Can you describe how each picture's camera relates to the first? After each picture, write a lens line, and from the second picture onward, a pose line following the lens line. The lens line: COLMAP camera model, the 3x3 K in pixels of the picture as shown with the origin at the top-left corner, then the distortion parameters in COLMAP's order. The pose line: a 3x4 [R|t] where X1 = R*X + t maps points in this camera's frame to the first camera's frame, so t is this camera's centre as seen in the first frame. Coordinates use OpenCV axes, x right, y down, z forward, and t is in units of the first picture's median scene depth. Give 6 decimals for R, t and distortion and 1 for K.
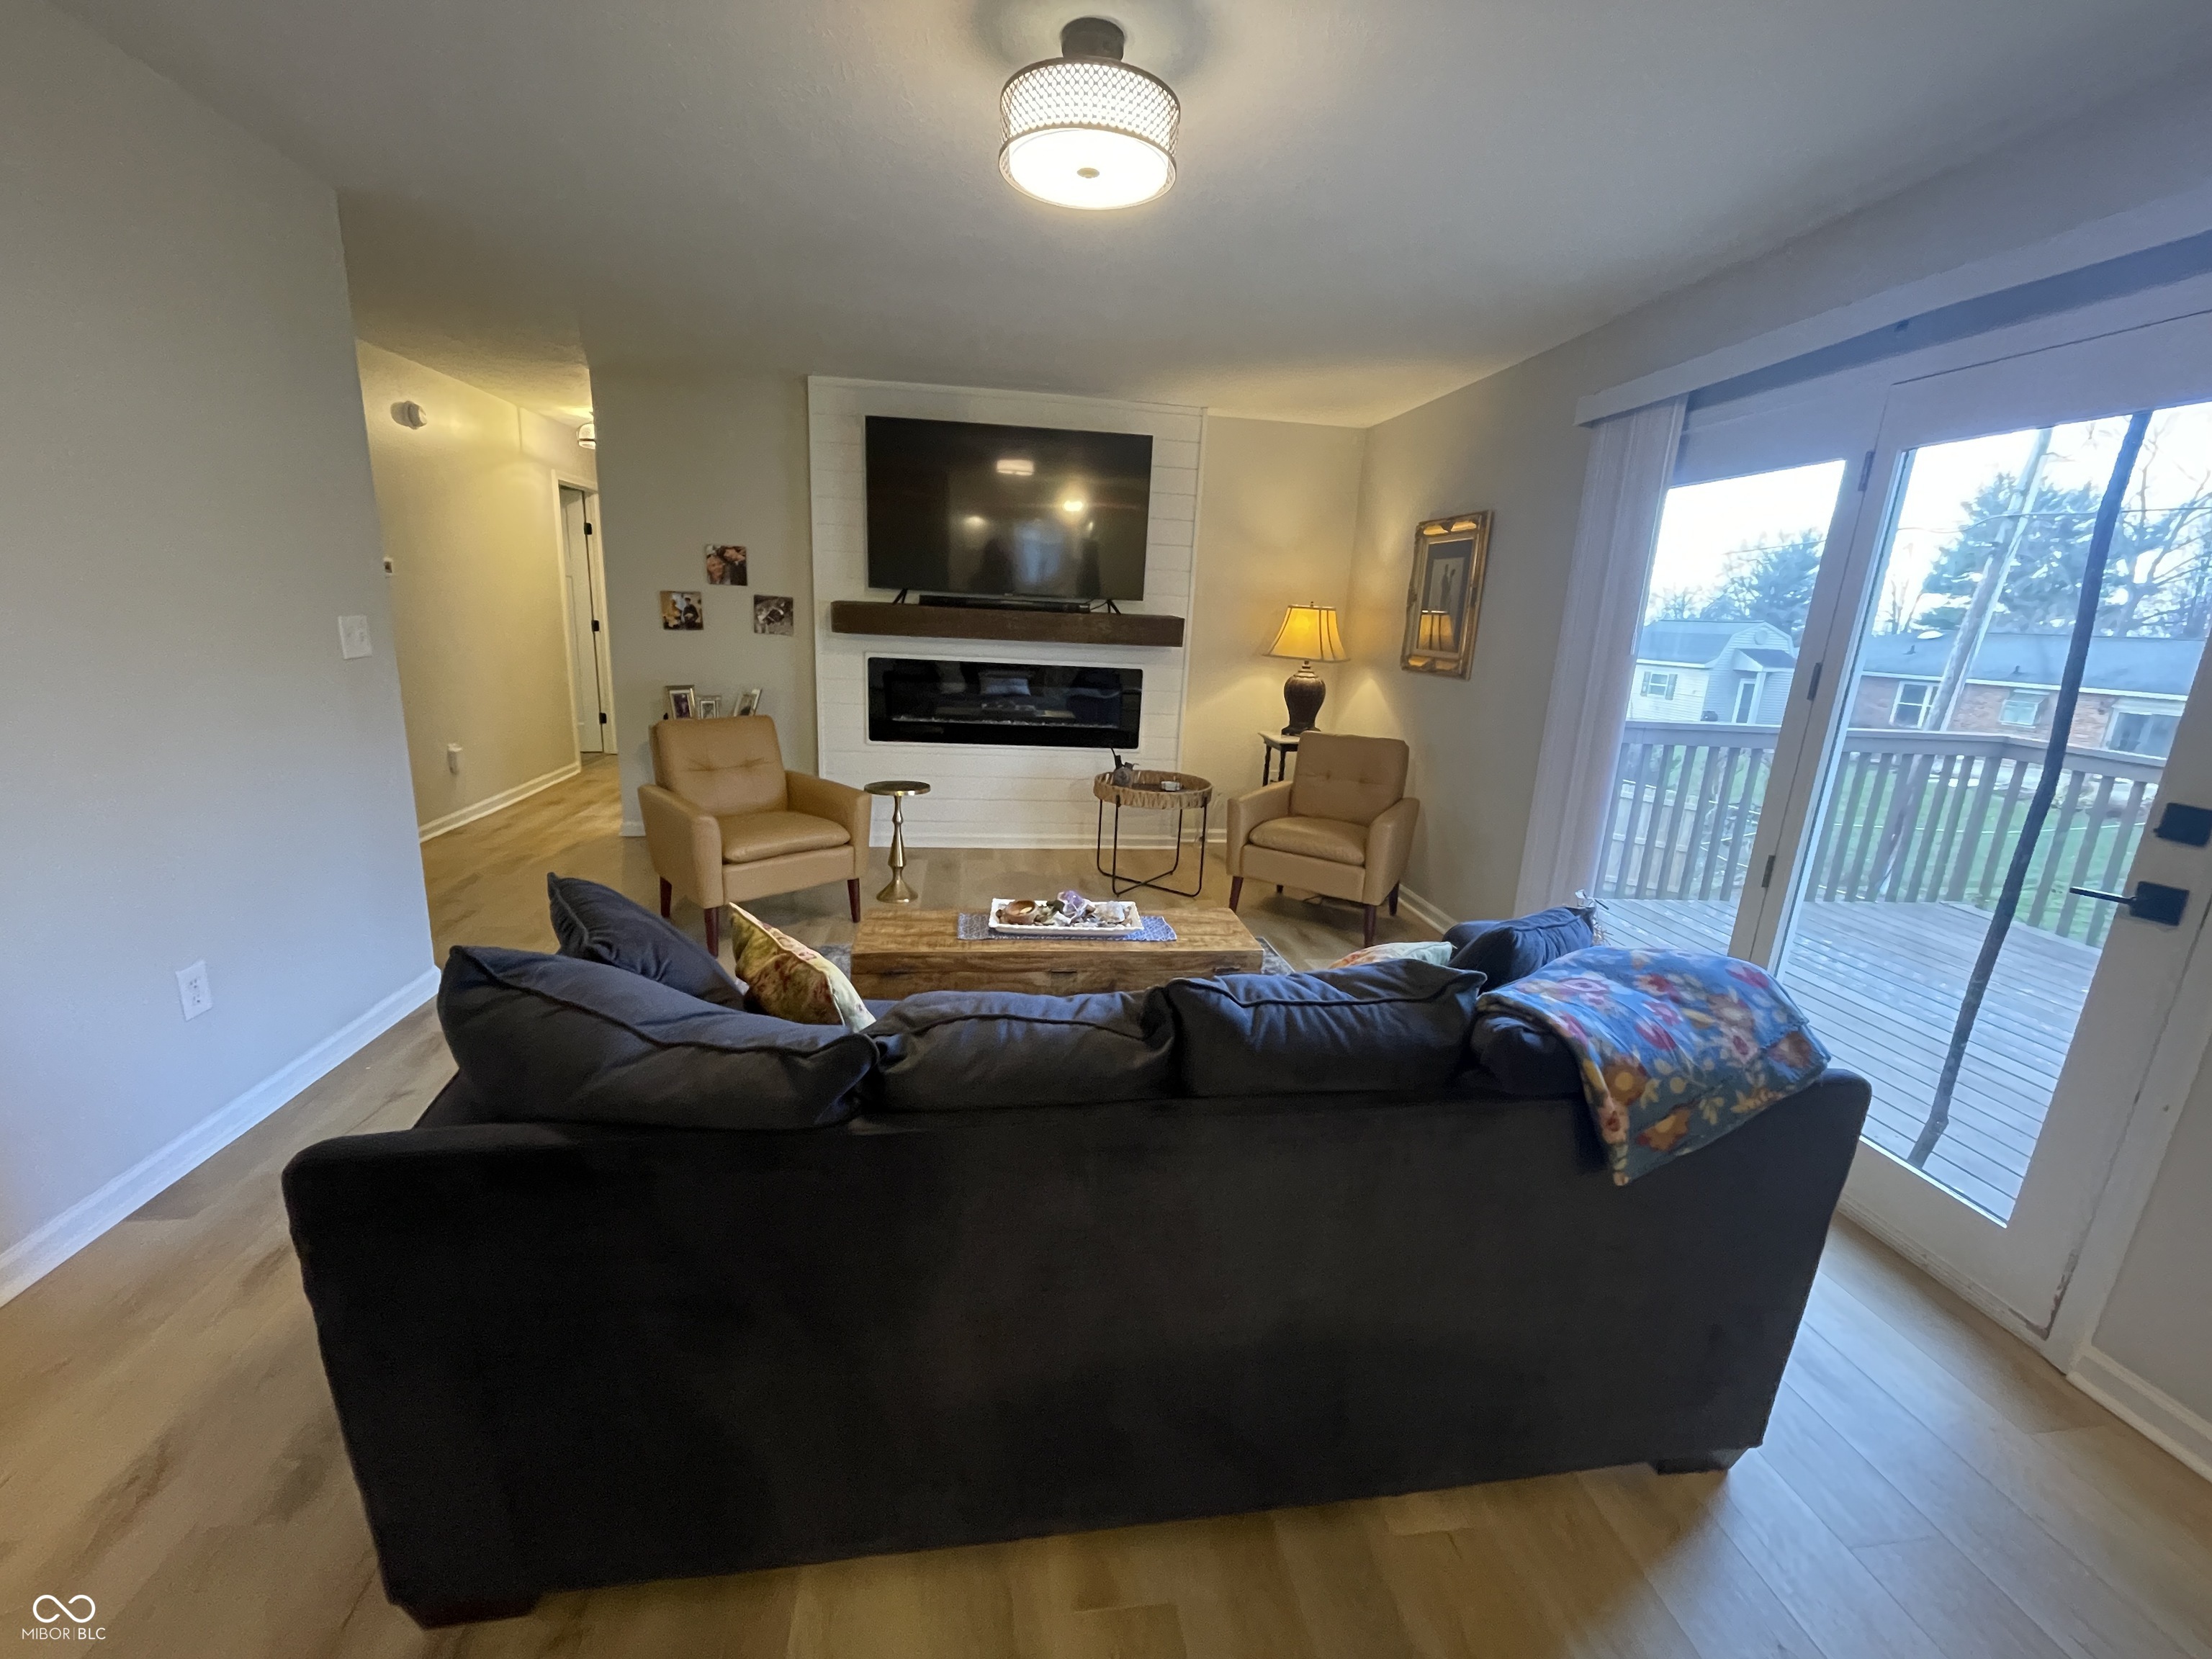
lens RADIAL K [[898.2, 0, 1085.5], [0, 898.2, 830.8], [0, 0, 1]] dist [-0.003731, 0.000220]
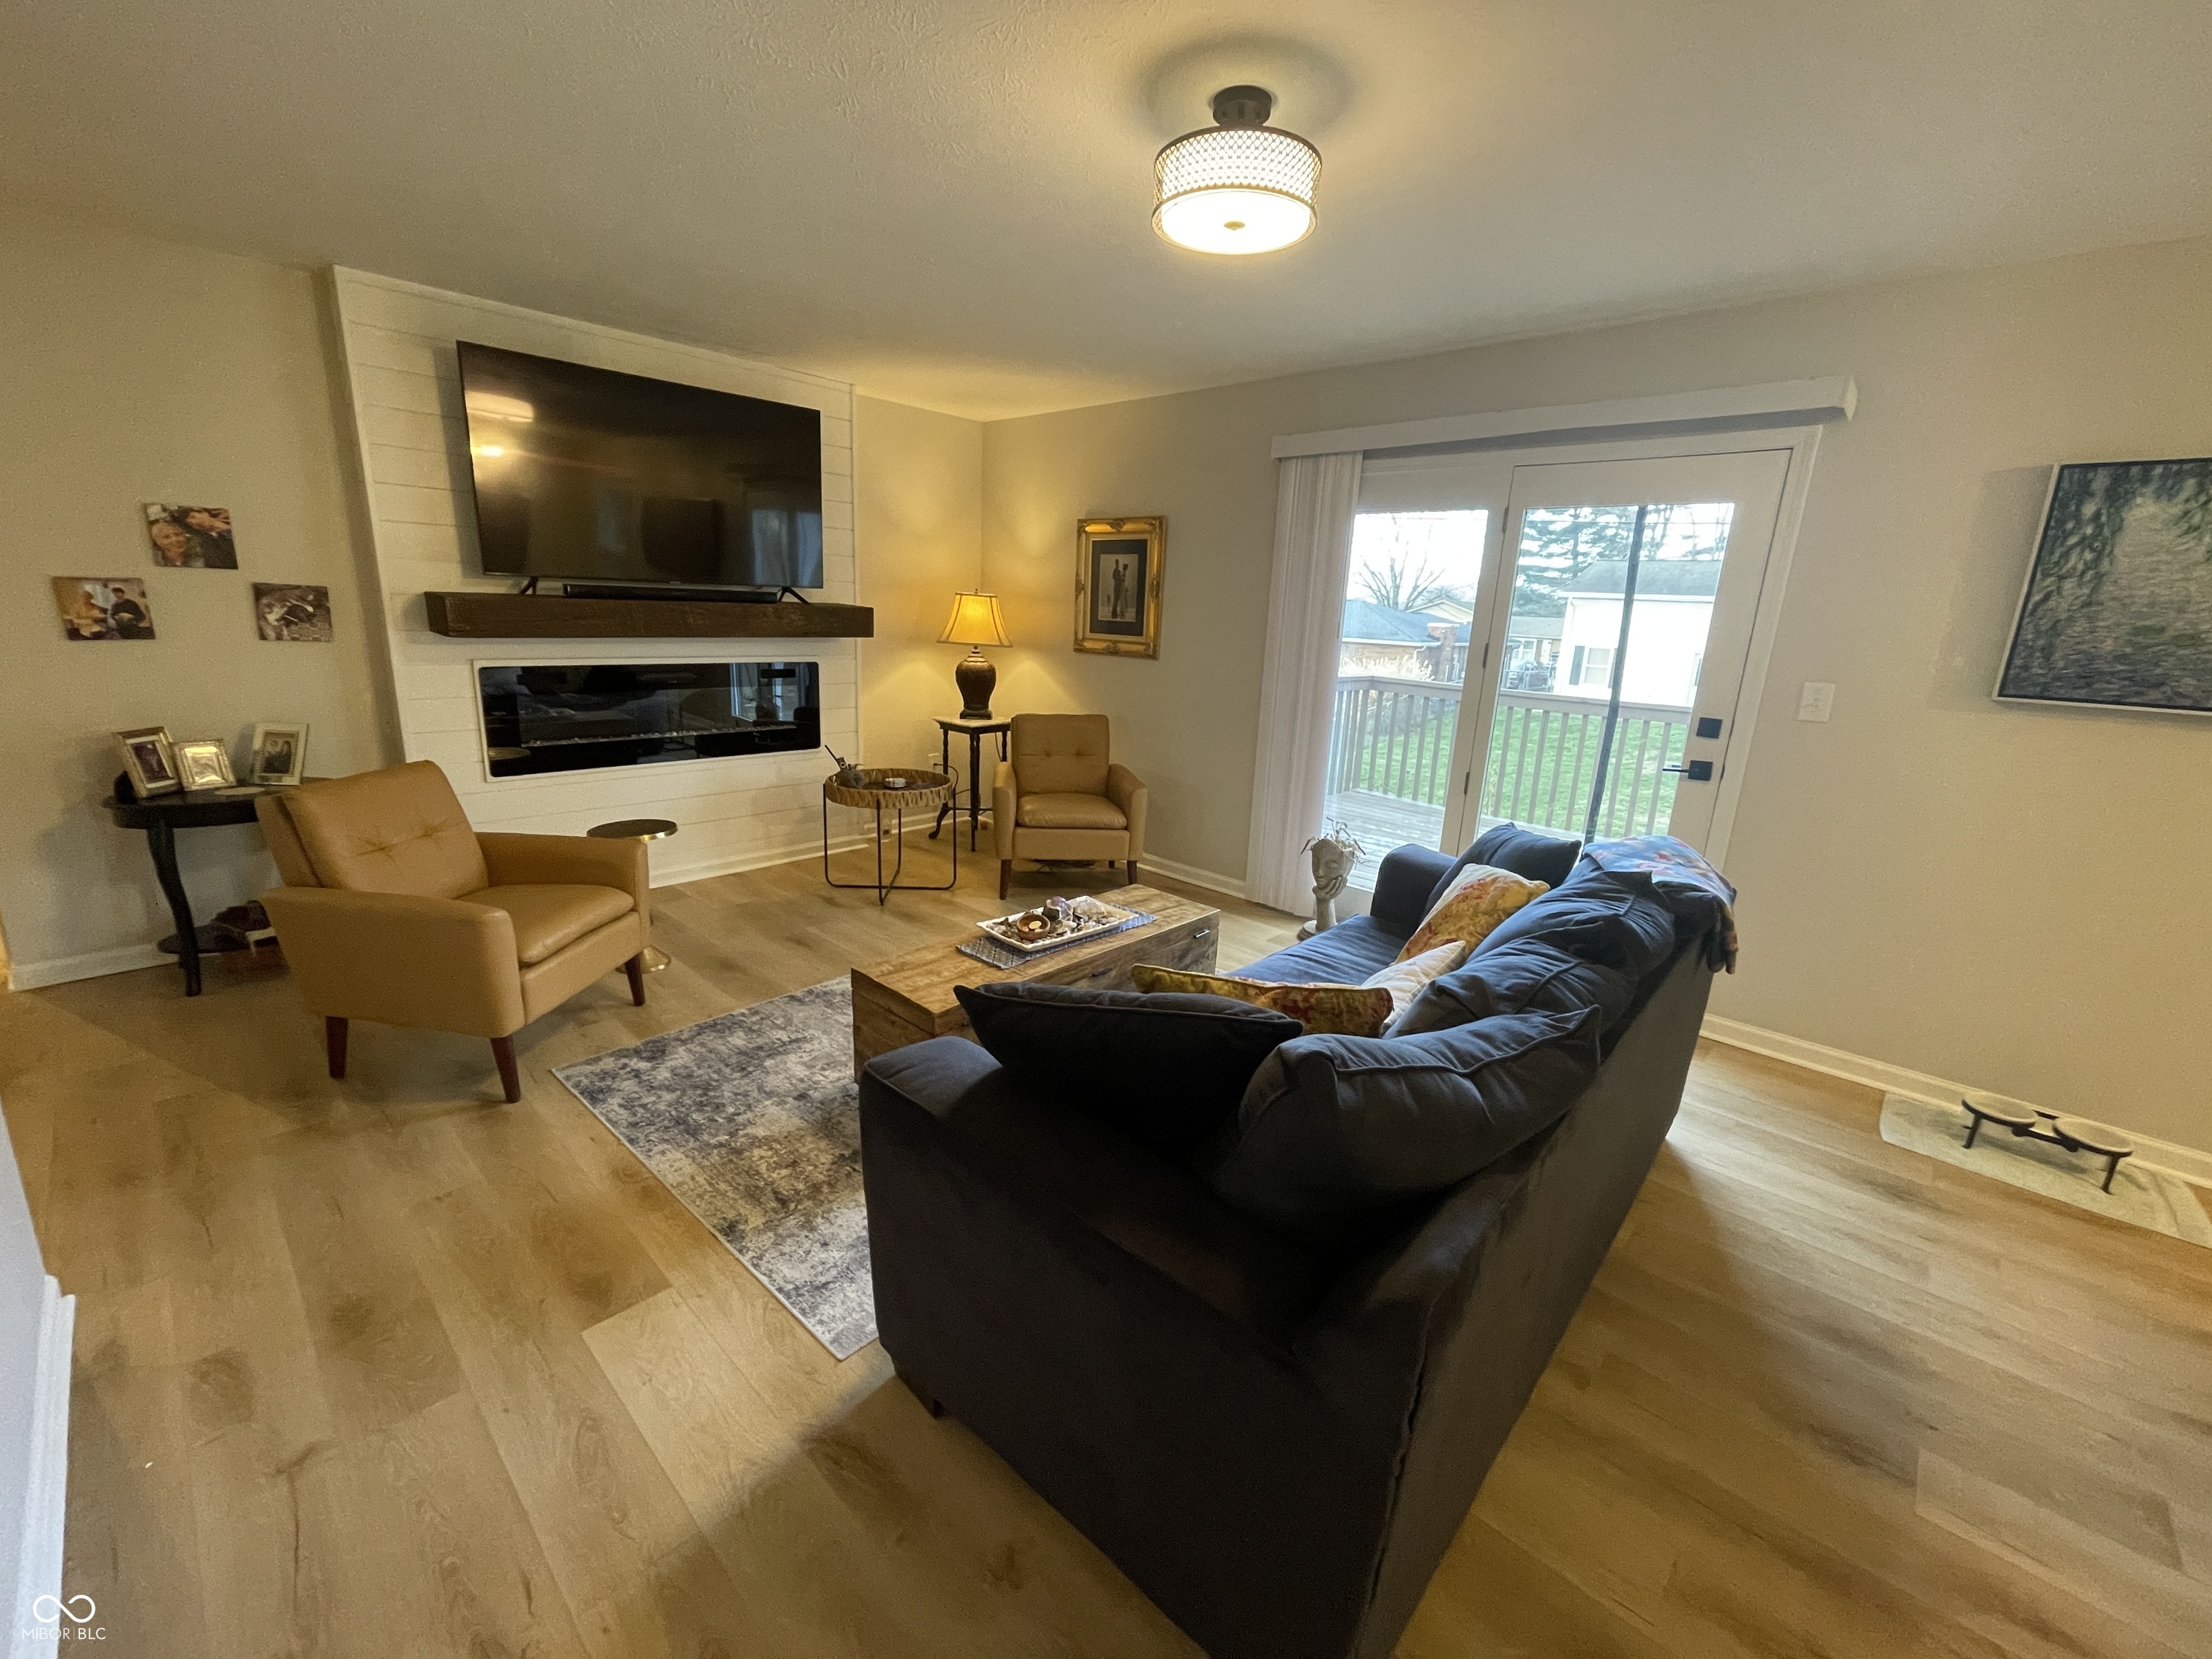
lens RADIAL K [[898.2, 0, 1098.3], [0, 898.2, 834.2], [0, 0, 1]] dist [-0.003731, 0.000220]
pose [[0.775249, -0.170496, 0.608211, -0.325322], [0.146169, 0.985171, 0.089853, -0.048153], [-0.614511, 0.019243, 0.788674, 0.096228]]
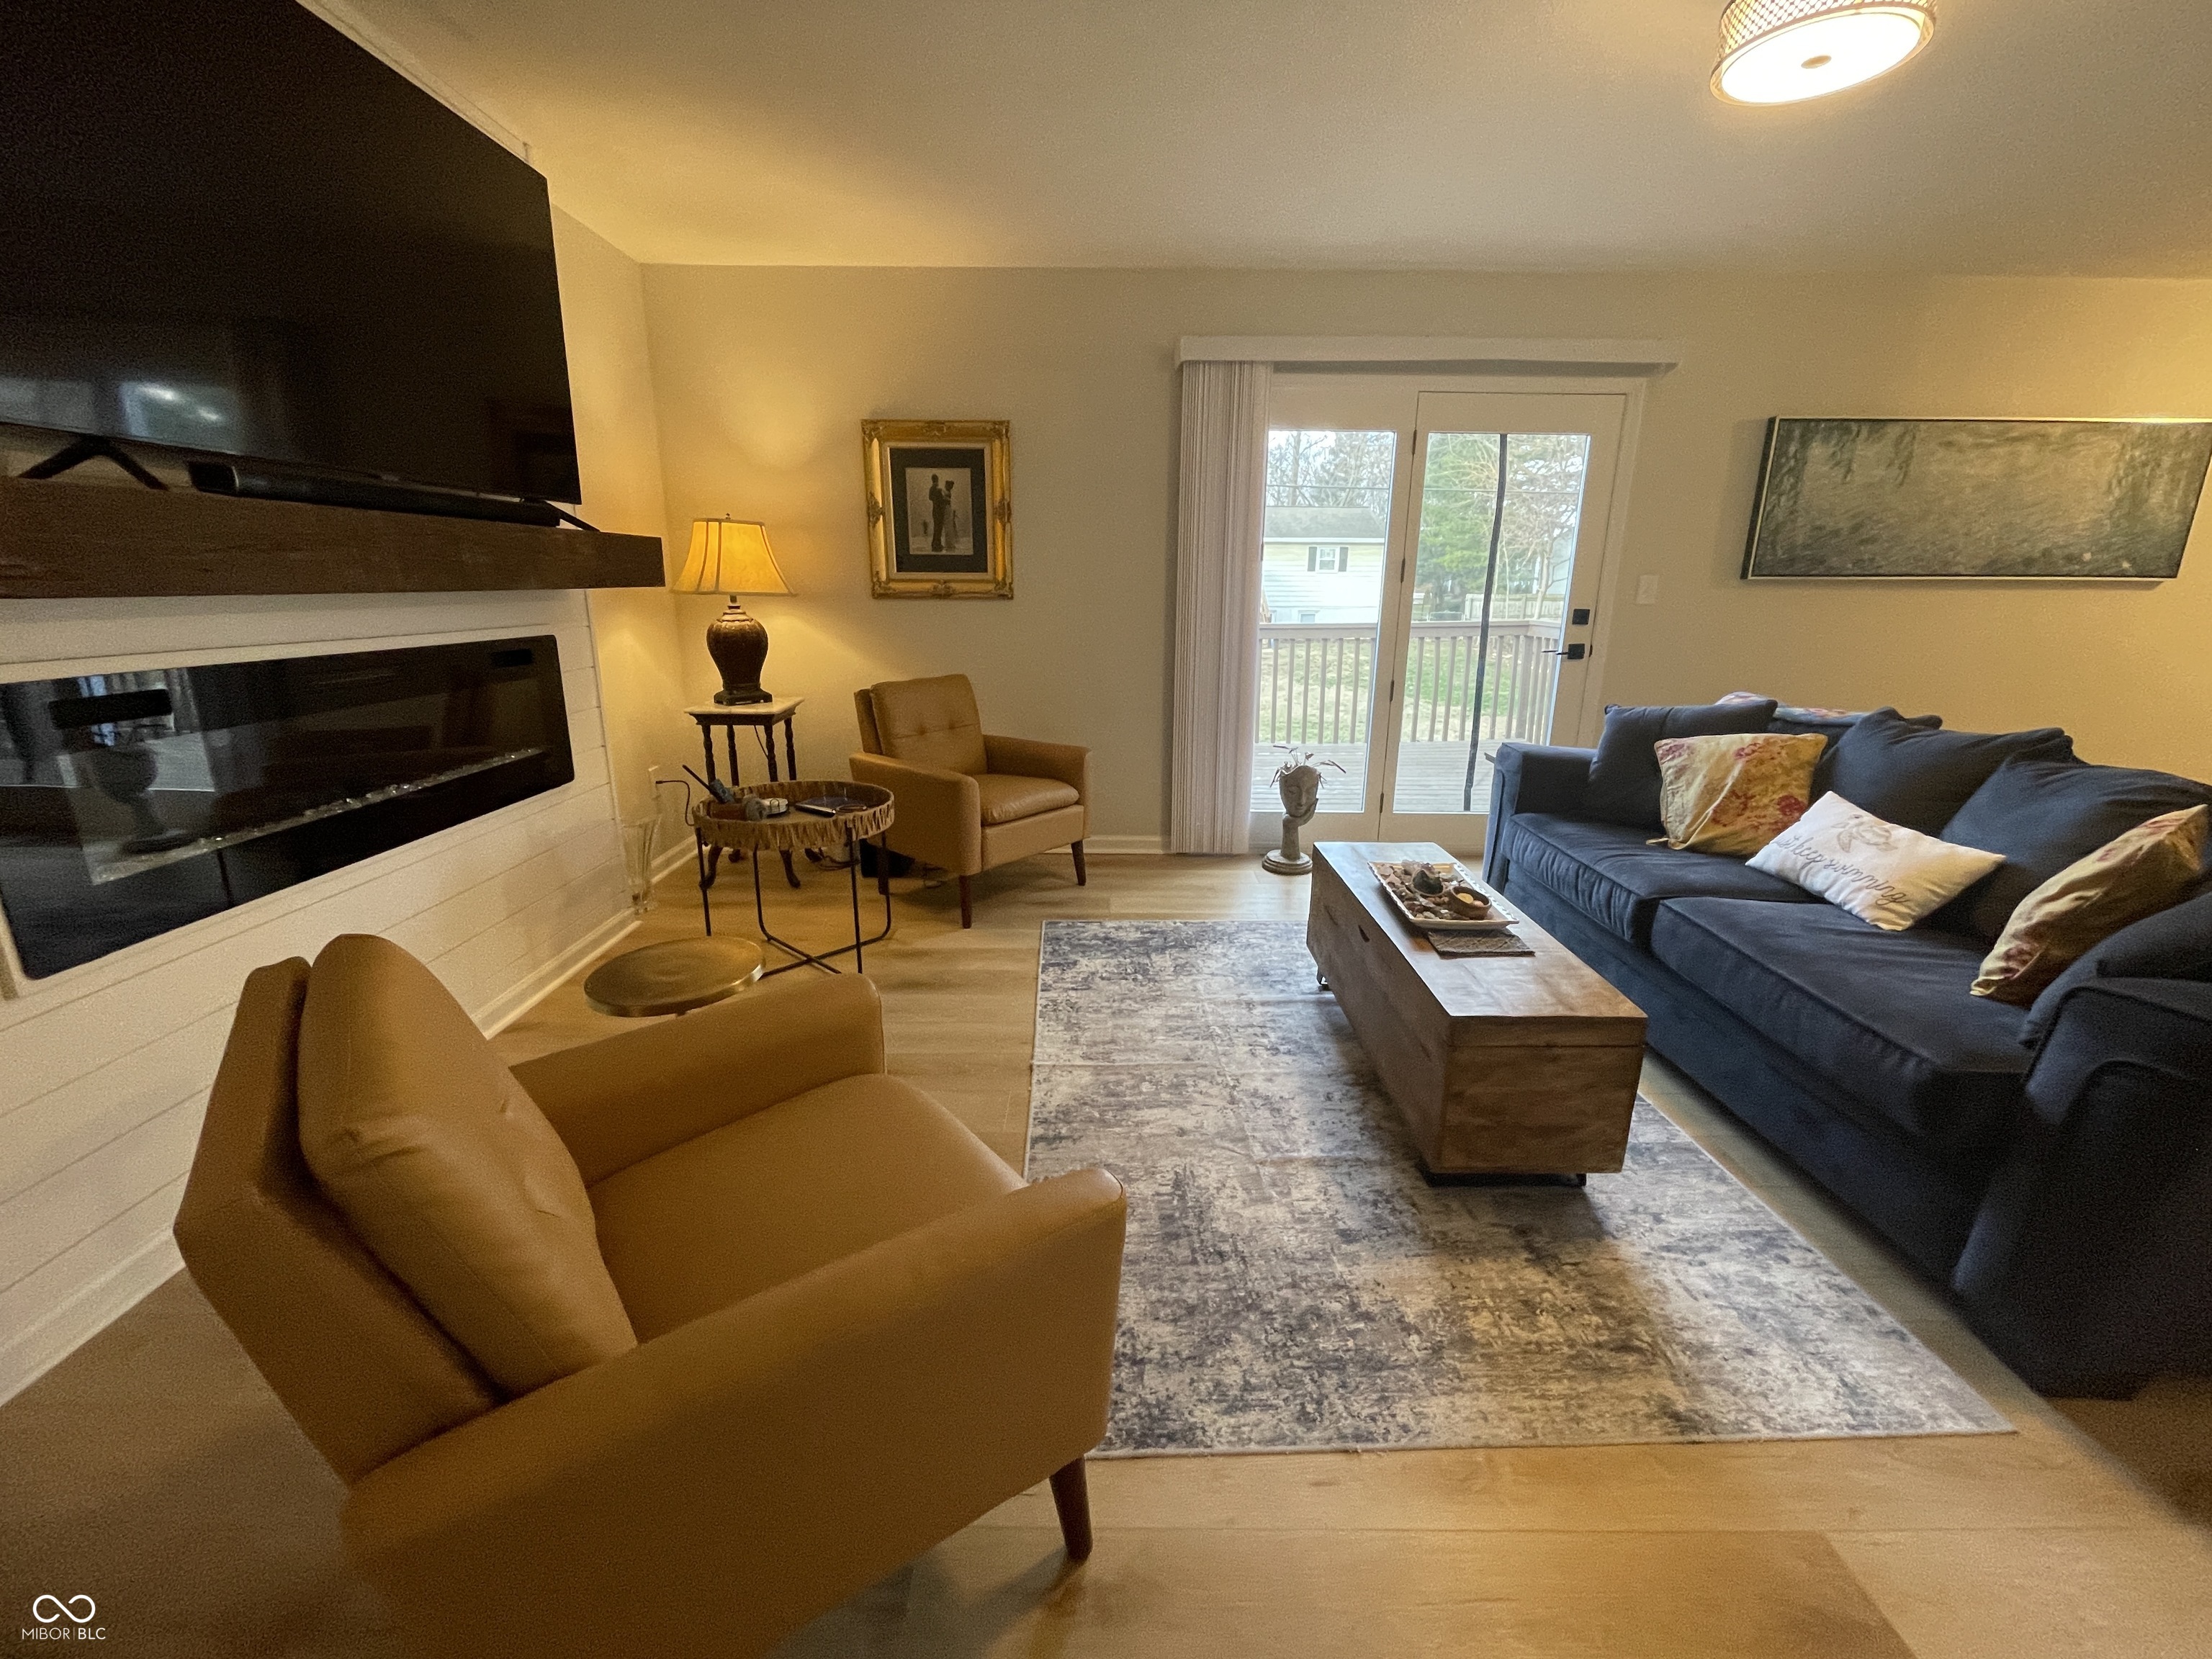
lens RADIAL K [[898.2, 0, 1089.5], [0, 898.2, 838.1], [0, 0, 1]] dist [-0.003731, 0.000220]
pose [[0.126164, -0.316050, 0.940316, -0.468826], [0.236812, 0.930081, 0.280837, -0.149030], [-0.963329, 0.187246, 0.192188, 0.640694]]
